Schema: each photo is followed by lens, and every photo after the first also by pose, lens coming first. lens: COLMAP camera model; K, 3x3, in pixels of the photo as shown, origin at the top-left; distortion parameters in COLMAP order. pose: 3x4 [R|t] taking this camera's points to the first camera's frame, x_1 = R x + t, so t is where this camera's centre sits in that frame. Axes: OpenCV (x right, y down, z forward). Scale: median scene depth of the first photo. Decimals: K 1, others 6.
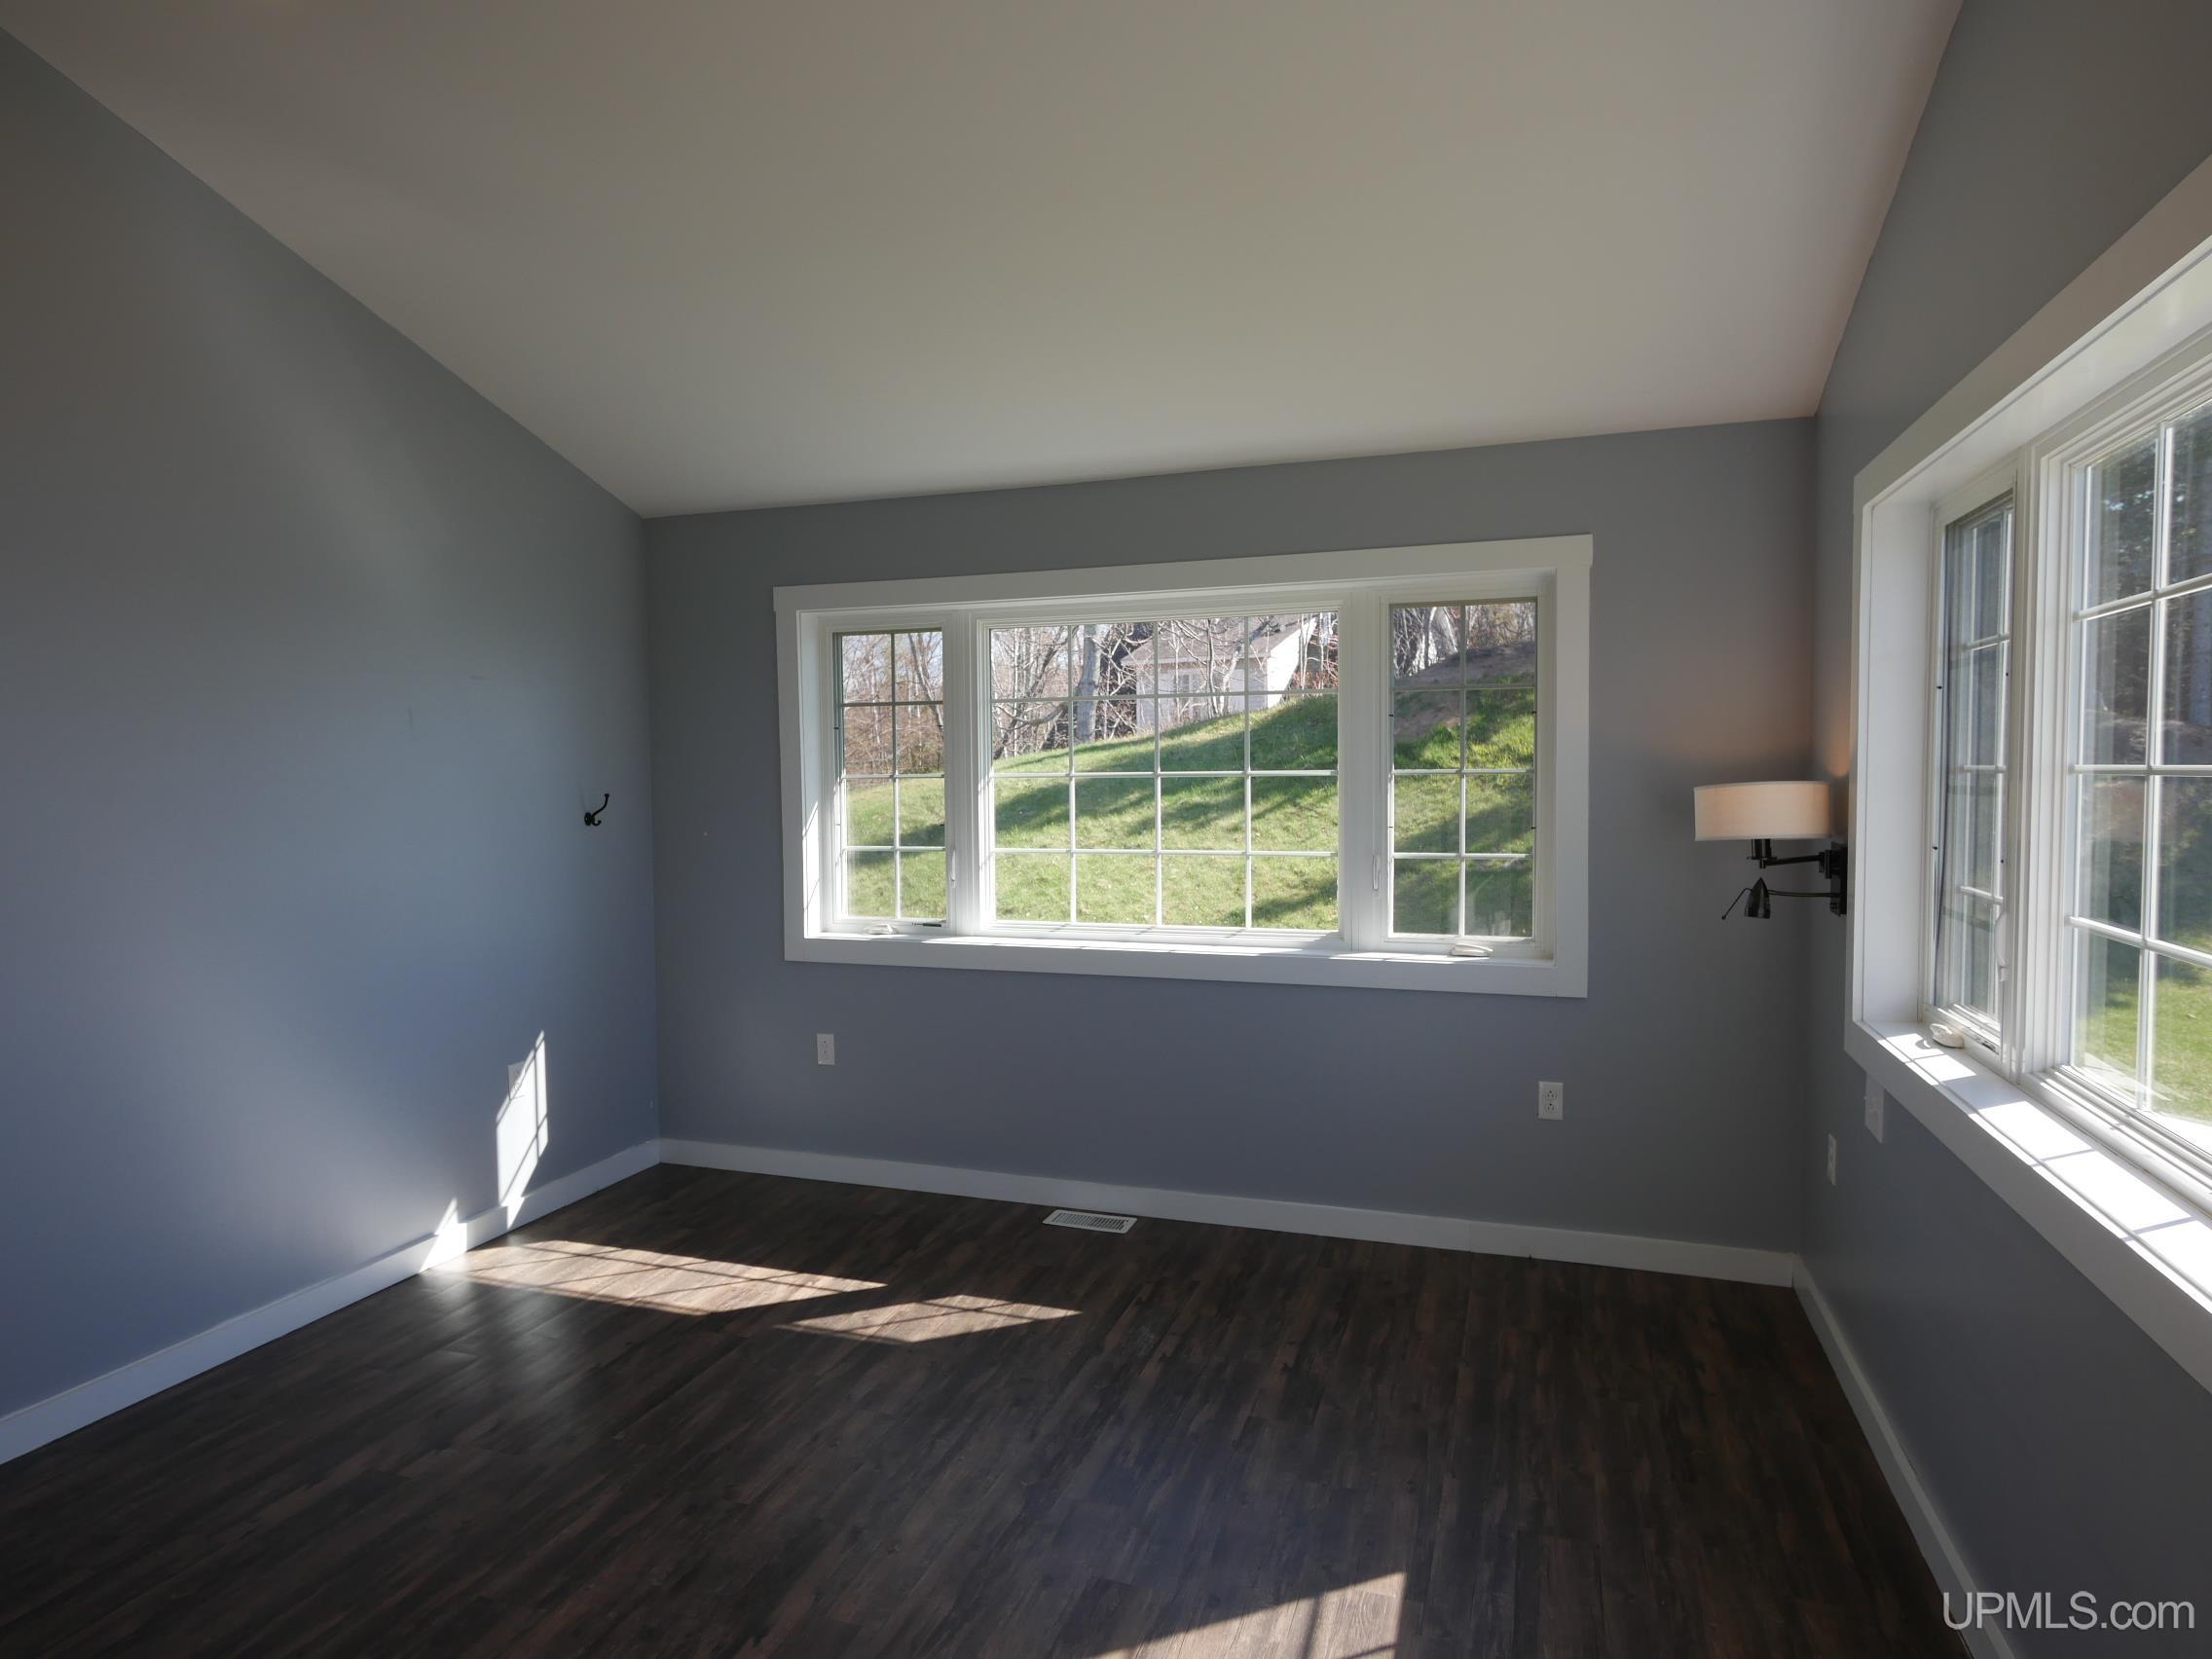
lens RADIAL K [[1279.8, 0, 1075.8], [0, 1279.8, 829.3], [0, 0, 1]] dist [-0.002310, -0.002106]
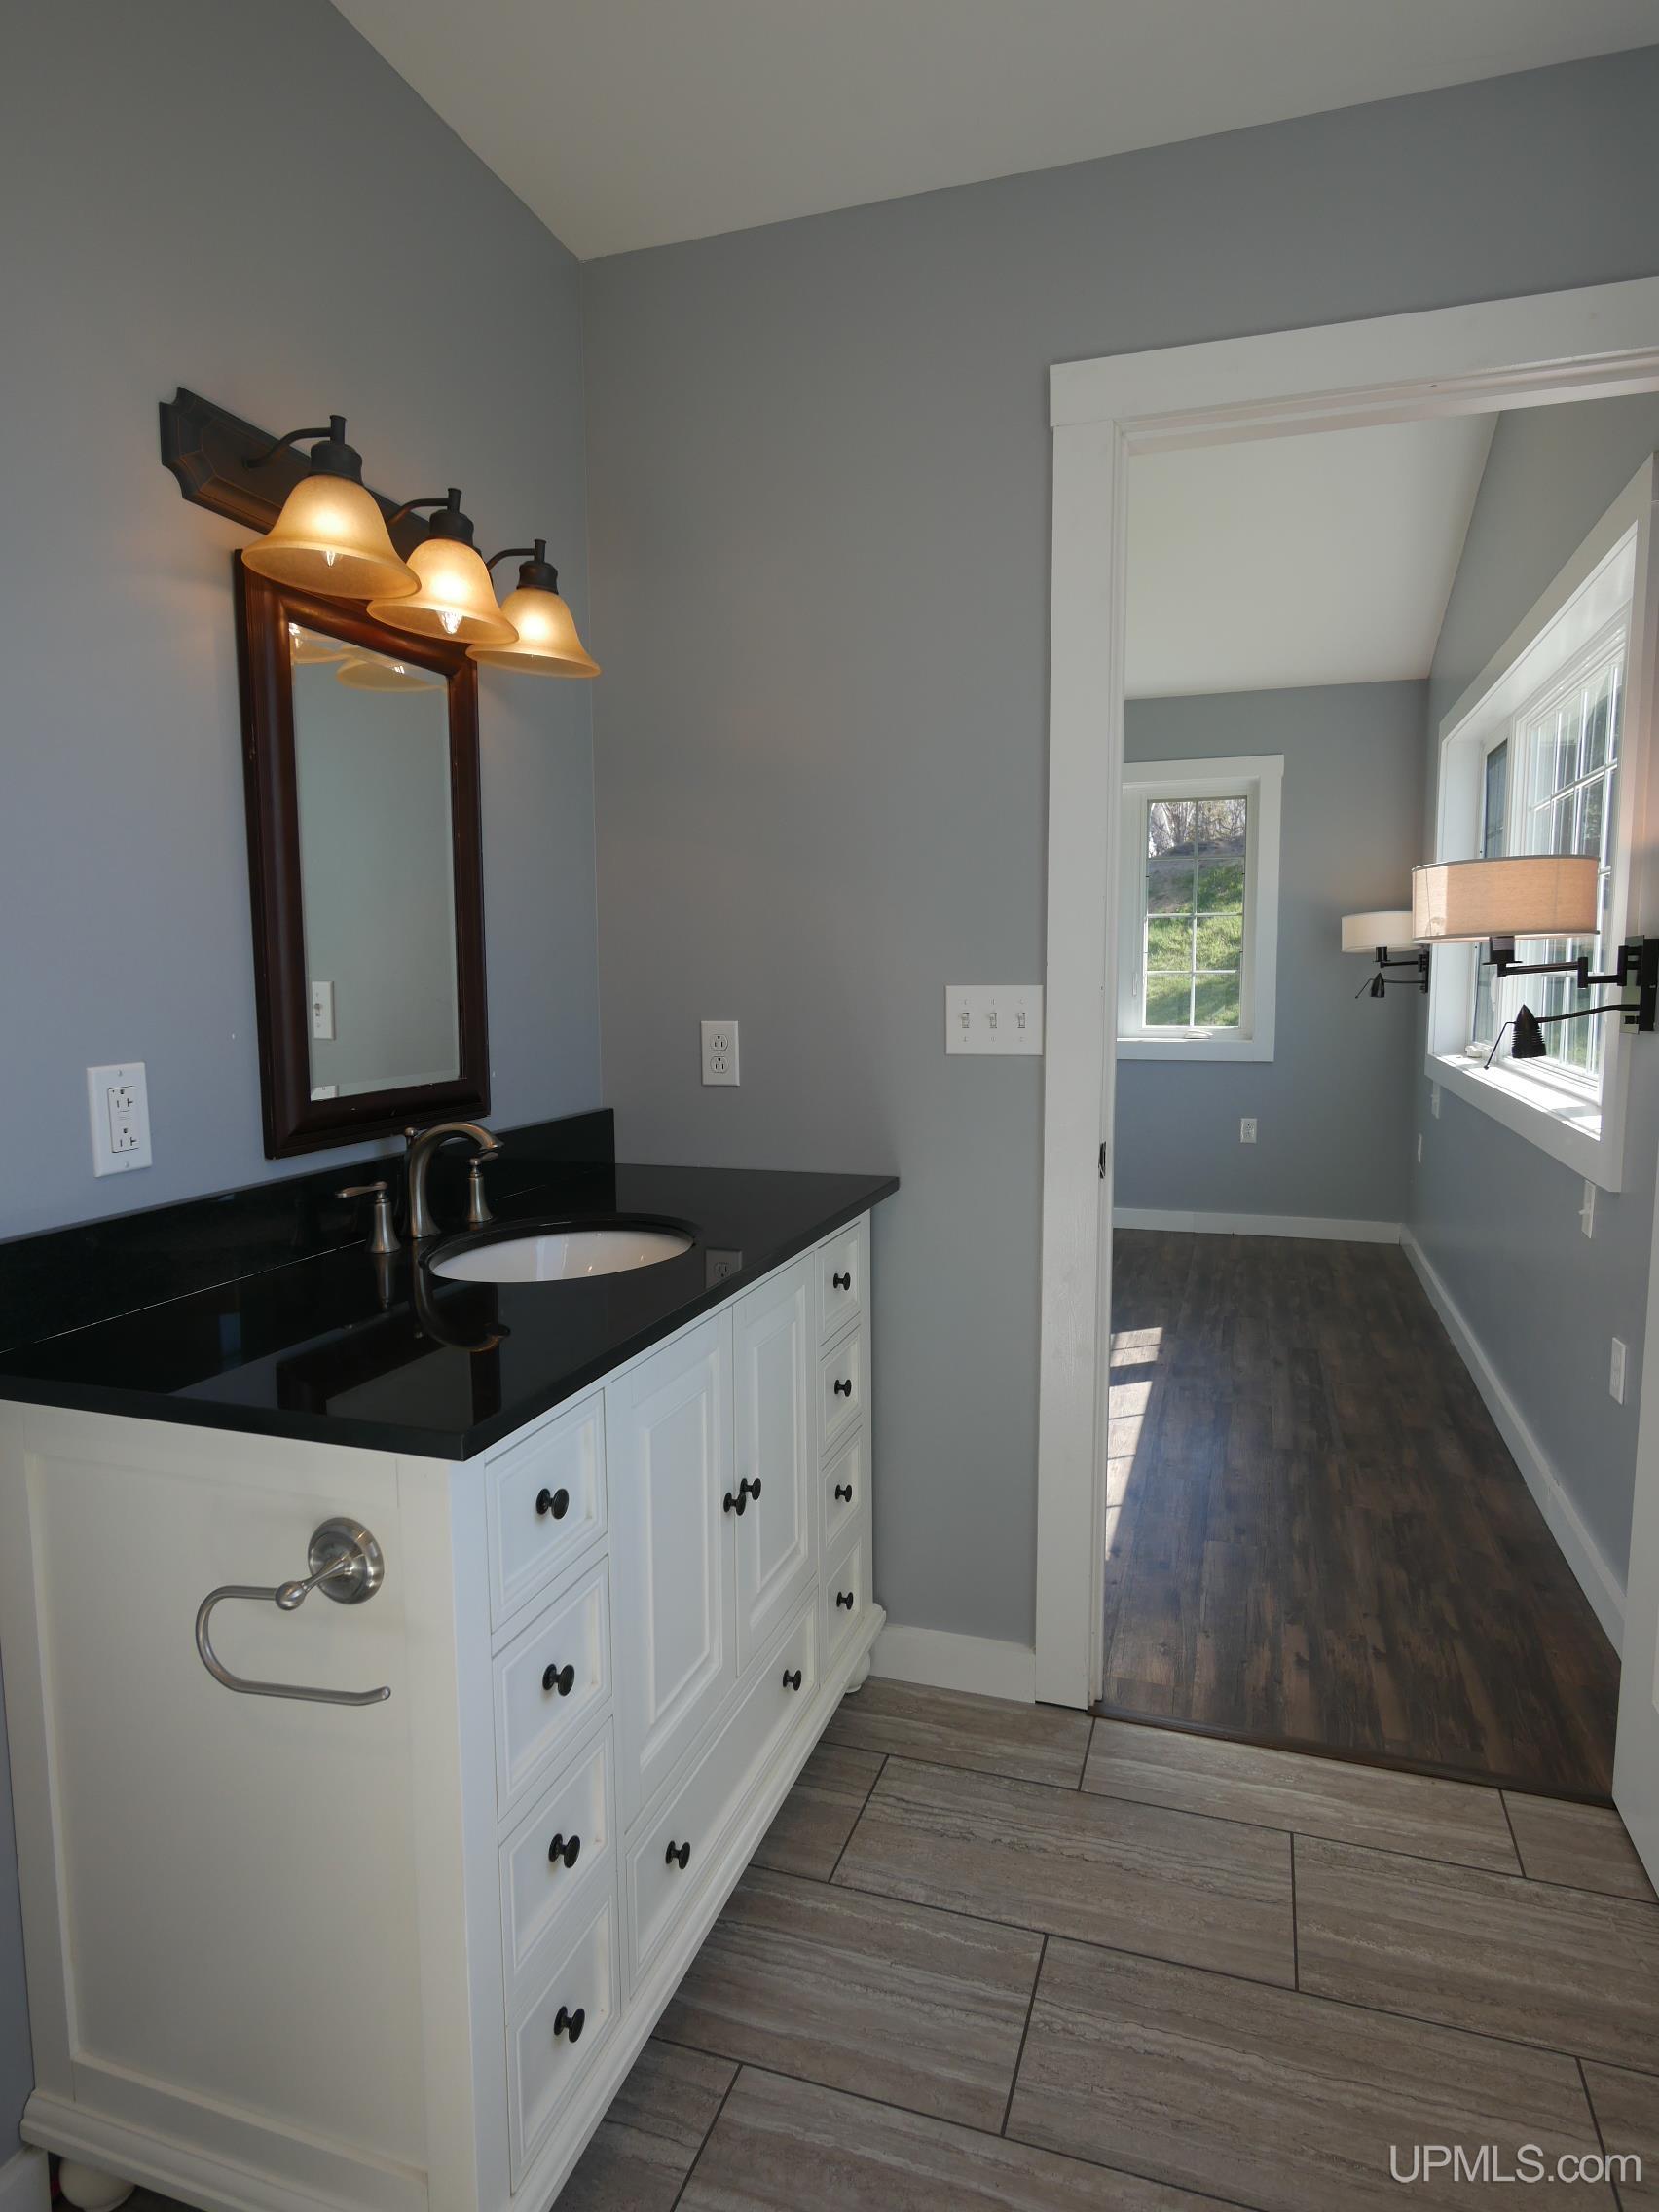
lens RADIAL K [[1279.8, 0, 822.2], [0, 1279.8, 1111.9], [0, 0, 1]] dist [-0.002310, -0.002106]
pose [[0.999625, -0.001227, 0.027341, -0.210348], [-0.000560, 0.997867, 0.065283, 0.106640], [-0.027363, -0.065274, 0.997492, -0.596051]]
